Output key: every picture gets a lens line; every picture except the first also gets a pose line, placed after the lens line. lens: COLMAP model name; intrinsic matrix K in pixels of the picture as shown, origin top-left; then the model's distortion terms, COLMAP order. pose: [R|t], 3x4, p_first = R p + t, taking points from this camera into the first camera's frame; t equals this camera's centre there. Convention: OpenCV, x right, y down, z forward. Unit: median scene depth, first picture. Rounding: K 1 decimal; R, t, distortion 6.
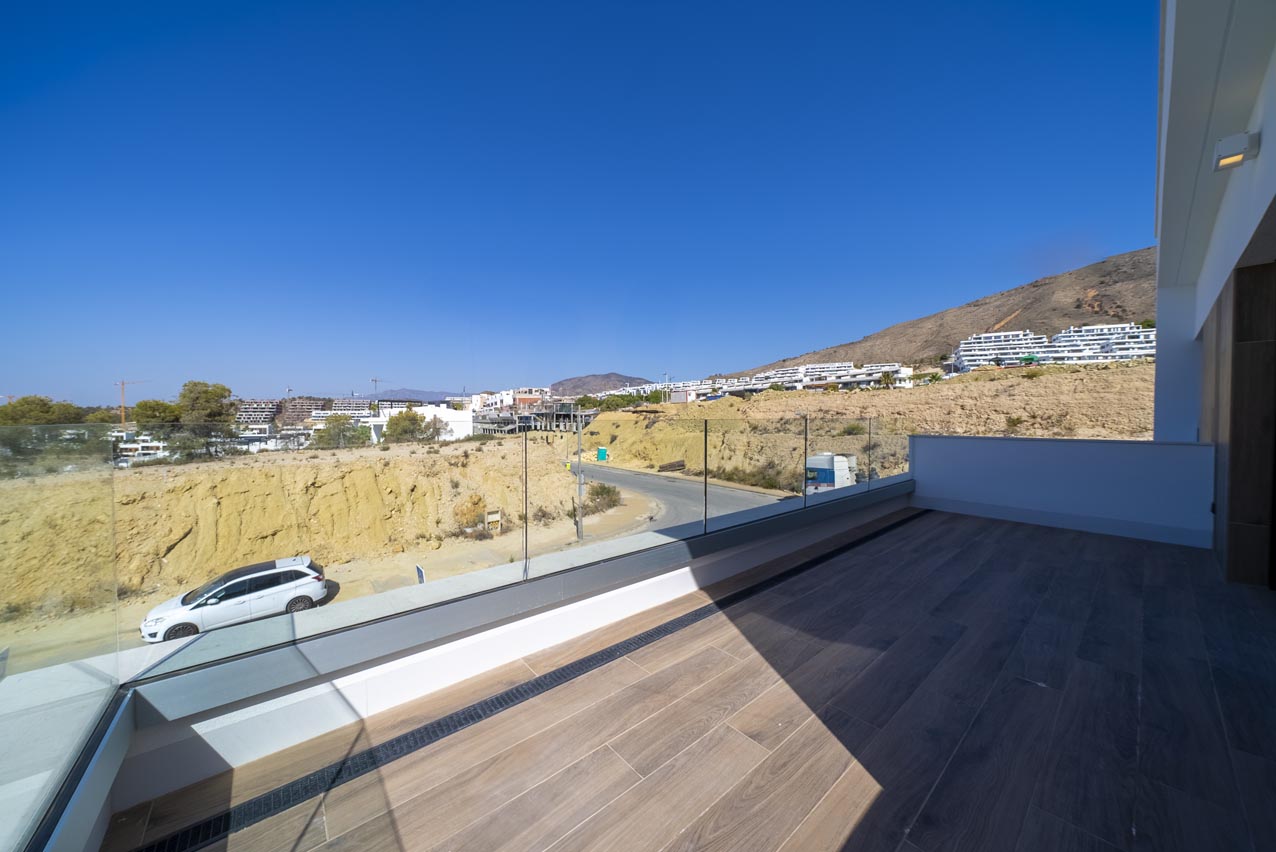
lens RADIAL K [[433.2, 0, 638.0], [0, 433.2, 426.0], [0, 0, 1]] dist [-0.006531, -0.000166]
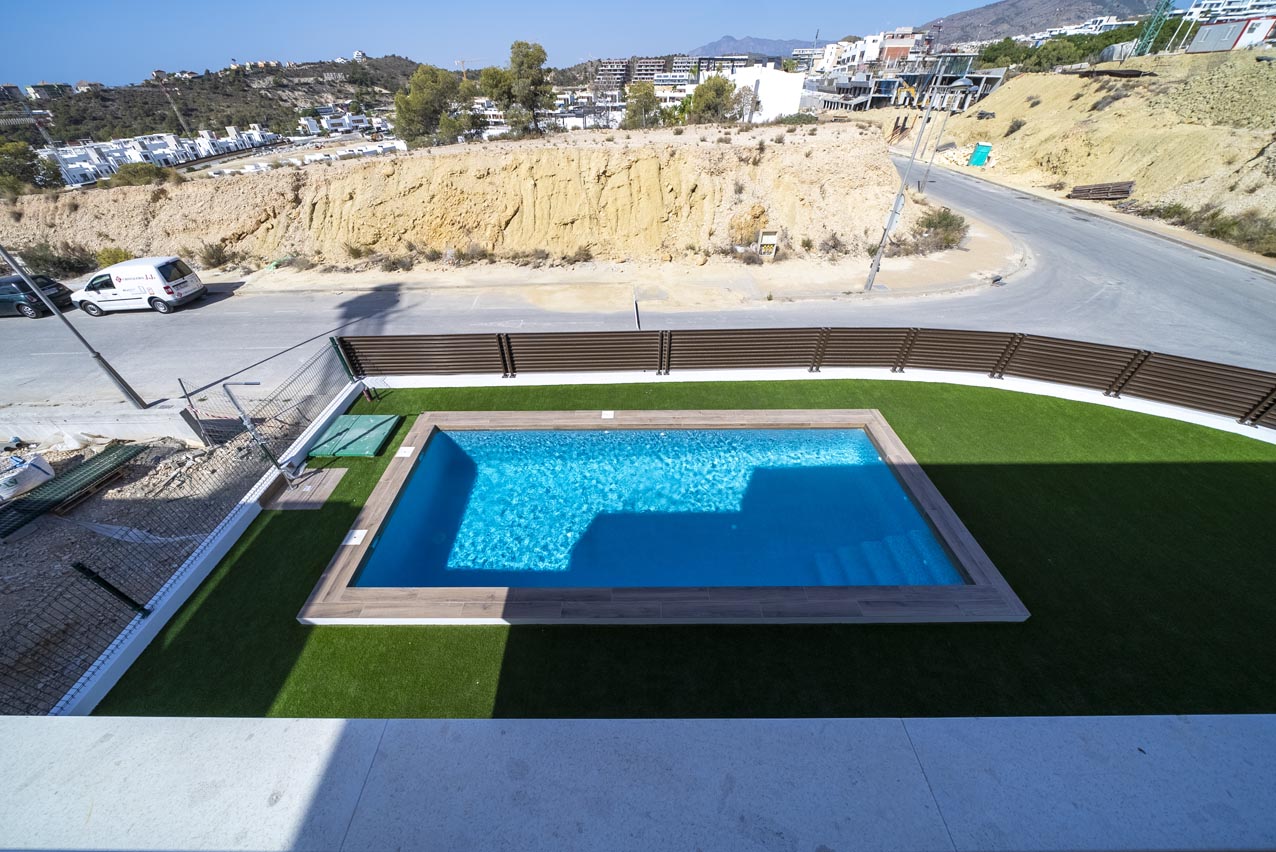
lens RADIAL K [[433.2, 0, 638.0], [0, 433.2, 426.0], [0, 0, 1]] dist [-0.006531, -0.000166]
pose [[0.763321, 0.403975, -0.504129, 0.037964], [-0.012097, 0.789162, 0.614066, -0.014020], [0.645907, -0.462631, 0.607270, 0.135968]]
